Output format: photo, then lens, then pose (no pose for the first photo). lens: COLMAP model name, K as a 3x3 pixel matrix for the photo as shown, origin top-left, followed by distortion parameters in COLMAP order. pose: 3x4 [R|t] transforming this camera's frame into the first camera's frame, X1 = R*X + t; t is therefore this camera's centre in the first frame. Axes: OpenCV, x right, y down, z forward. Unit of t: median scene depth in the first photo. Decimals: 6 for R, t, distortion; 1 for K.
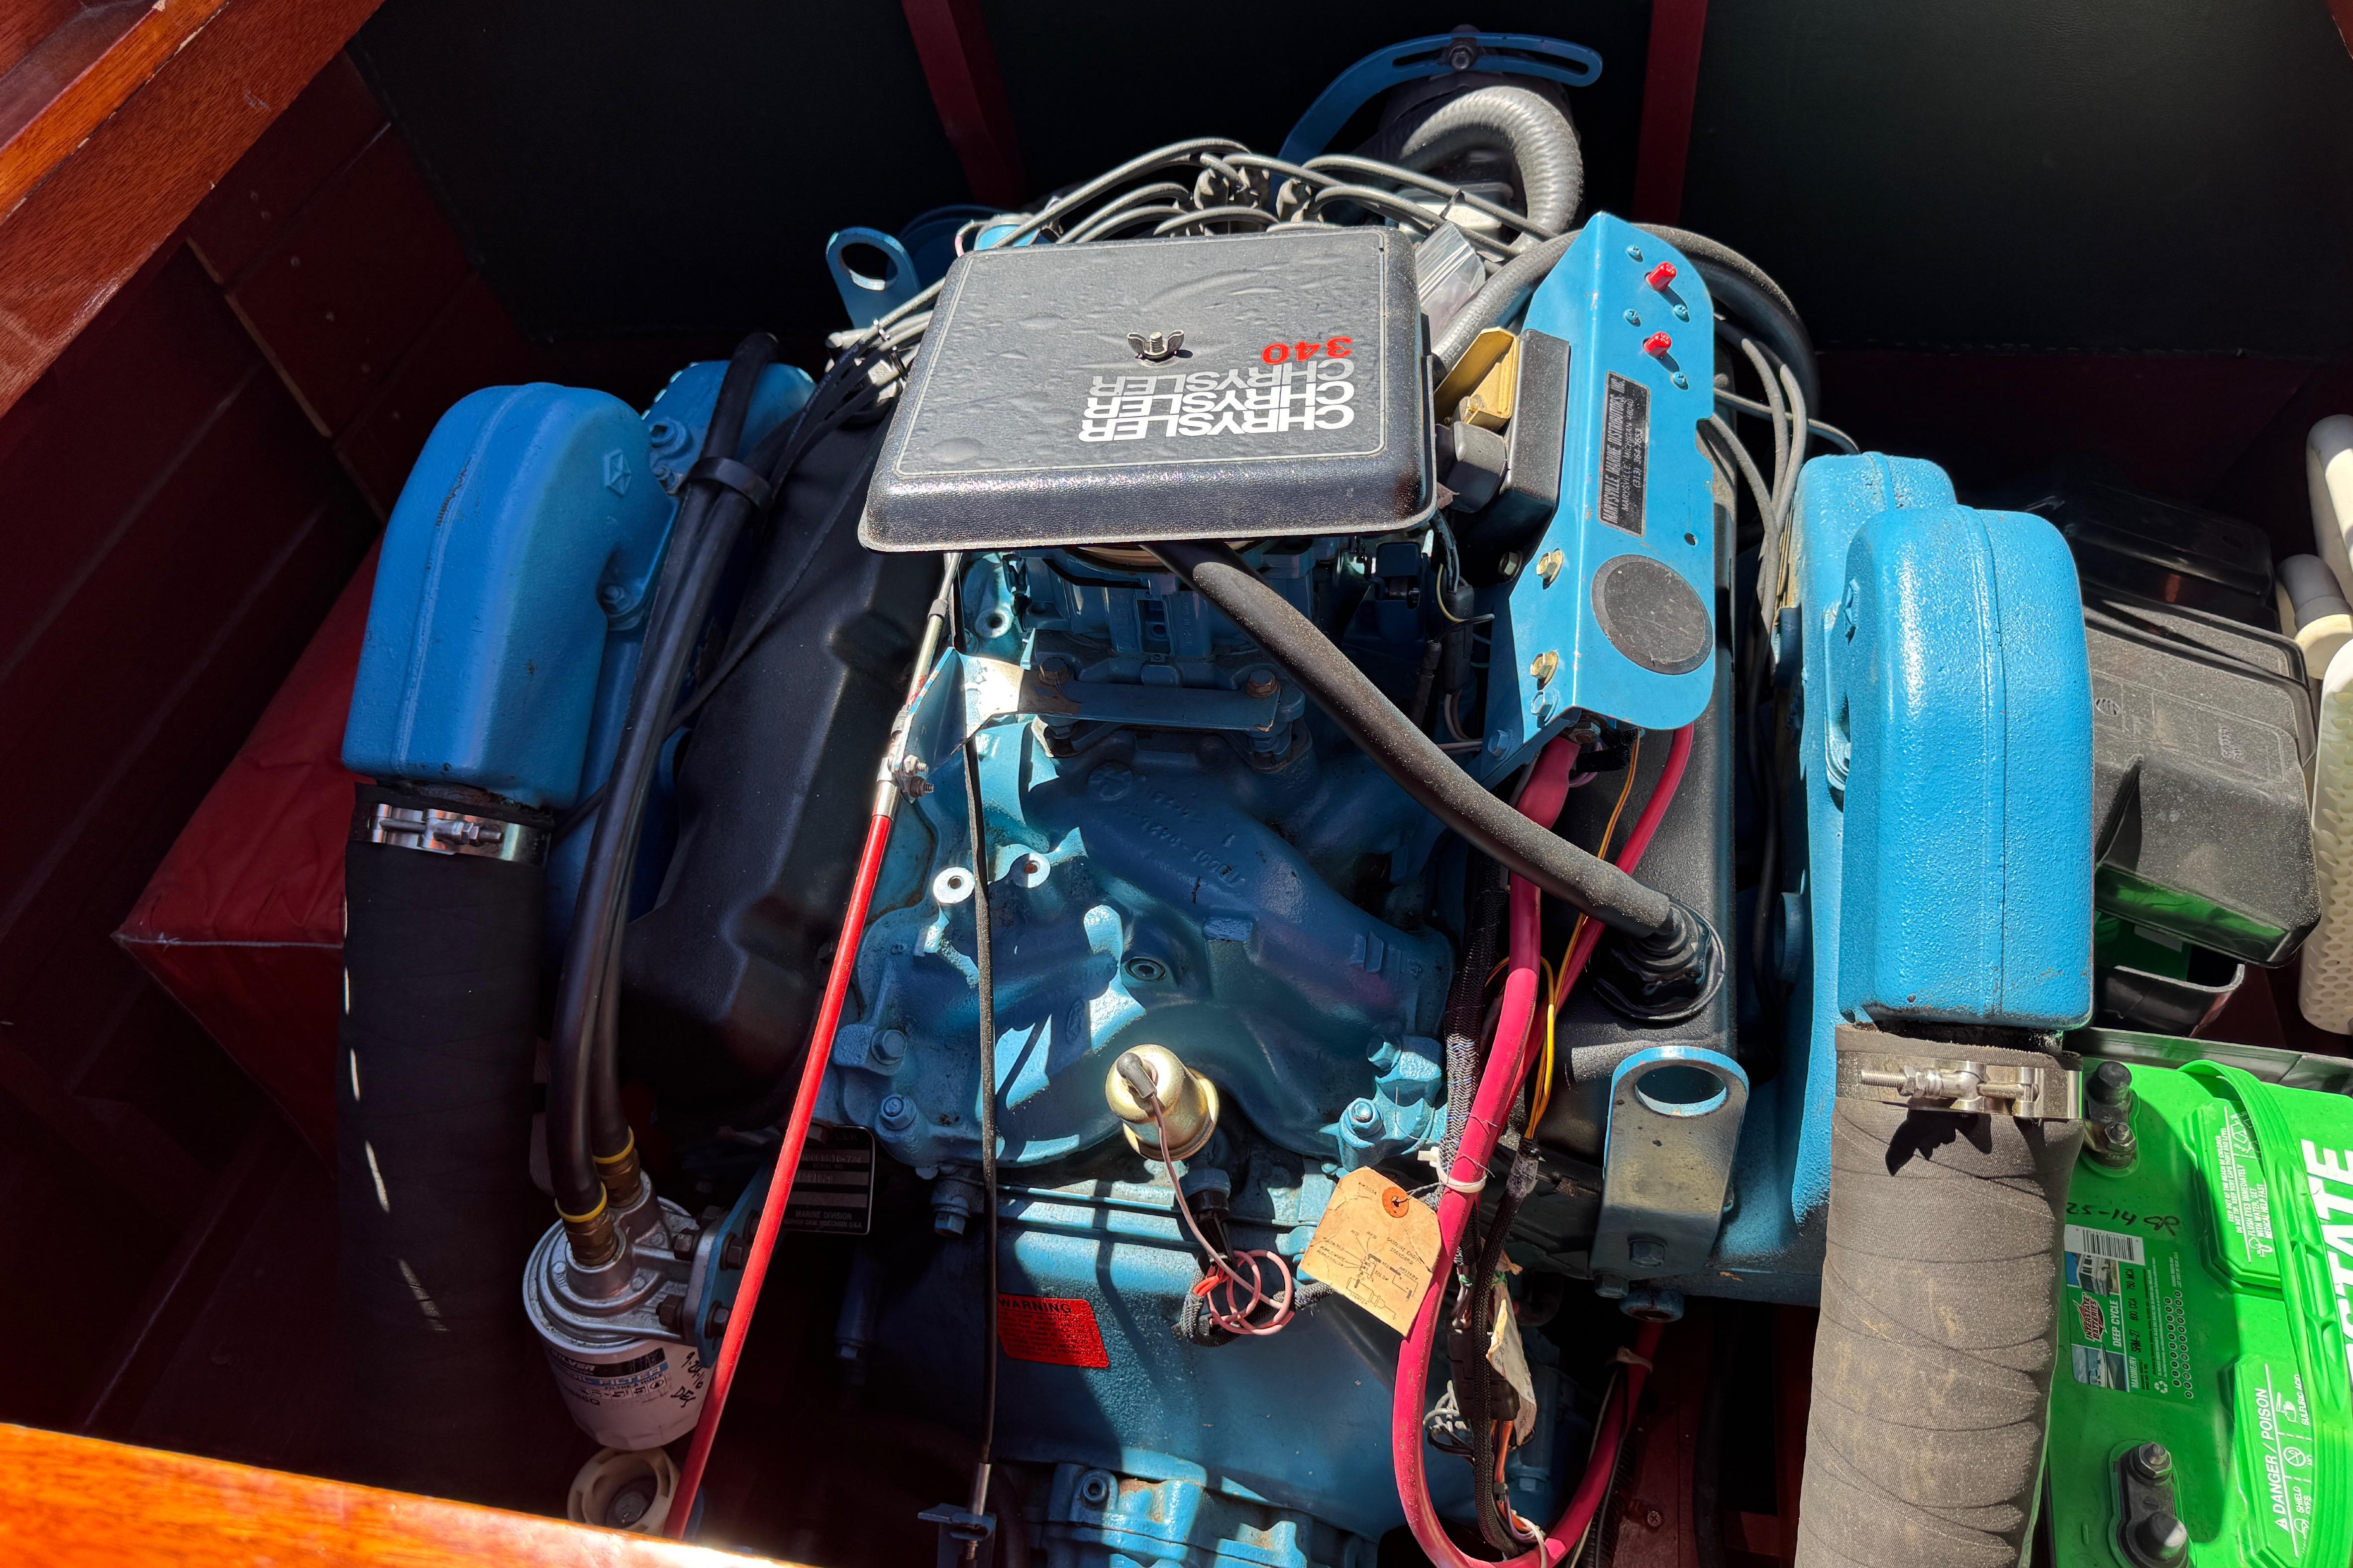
lens RADIAL K [[1759.9, 0, 1176.5], [0, 1759.9, 784.0], [0, 0, 1]] dist [0.039003, -0.001529]
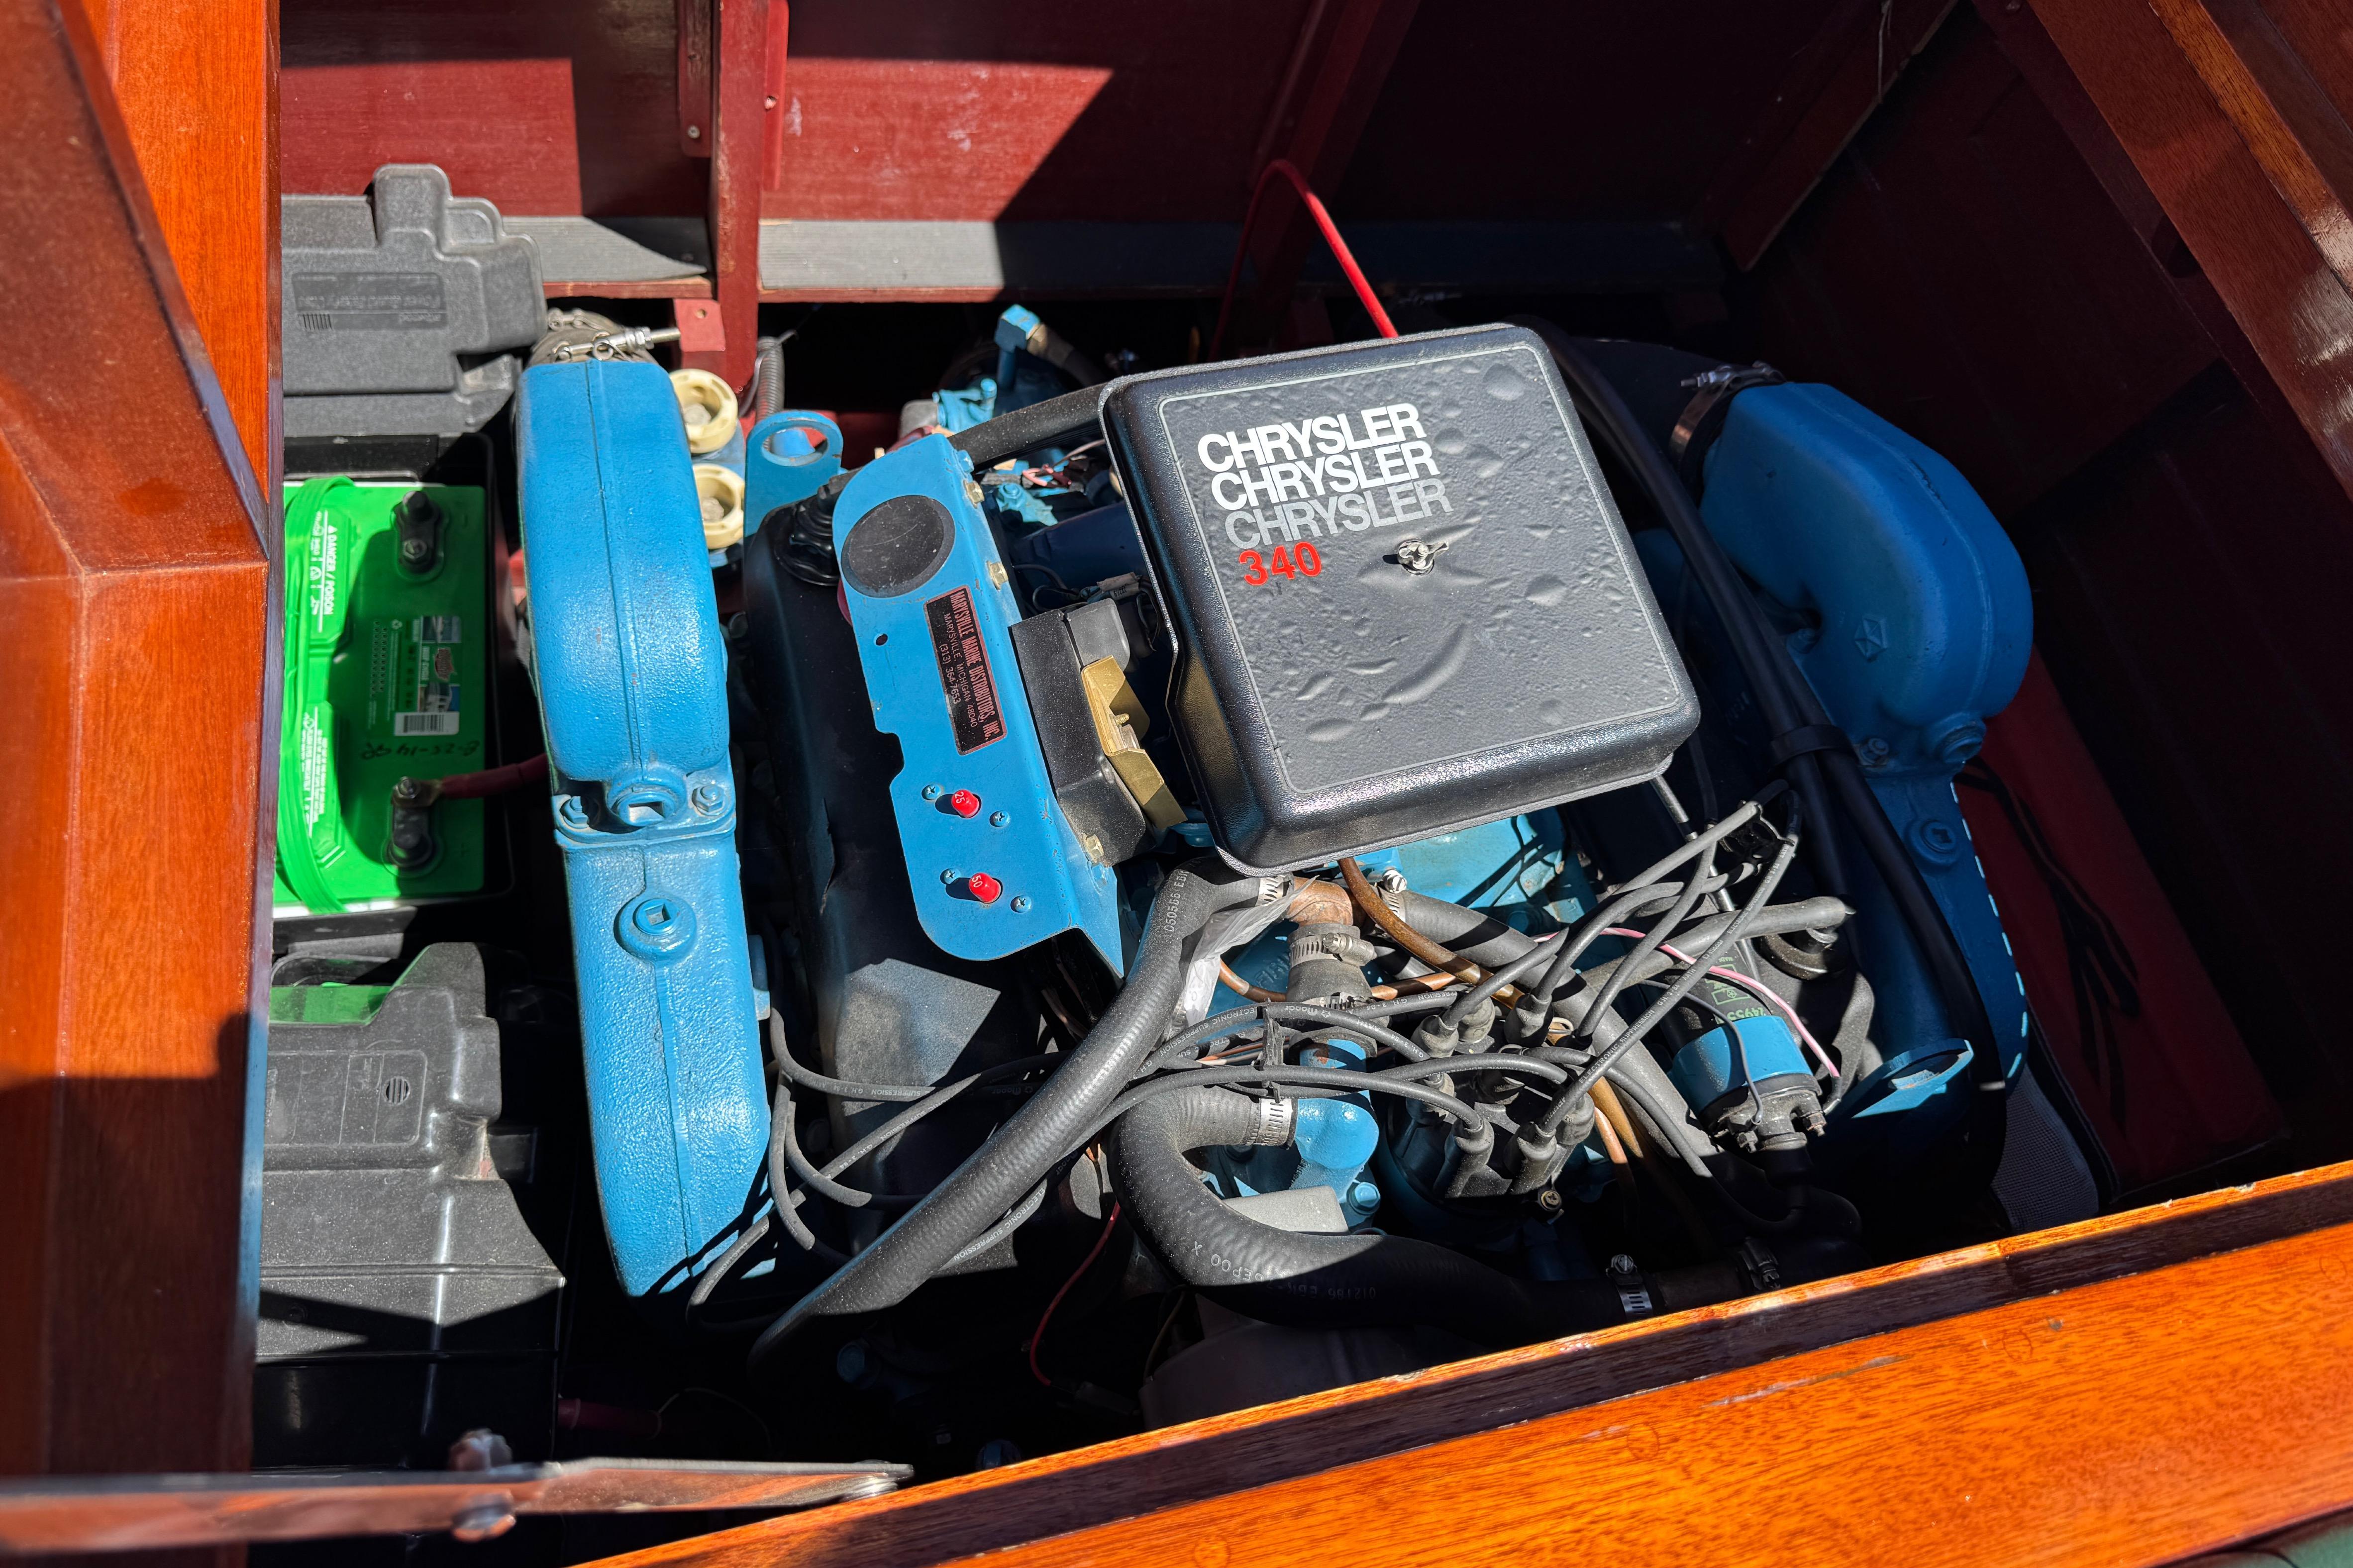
lens RADIAL K [[1759.9, 0, 1176.5], [0, 1759.9, 784.0], [0, 0, 1]] dist [0.039003, -0.001529]
pose [[-0.909436, 0.308904, -0.278397, 0.448864], [-0.382609, -0.359312, 0.851179, -1.127717], [0.162901, 0.880610, 0.444961, 0.640273]]
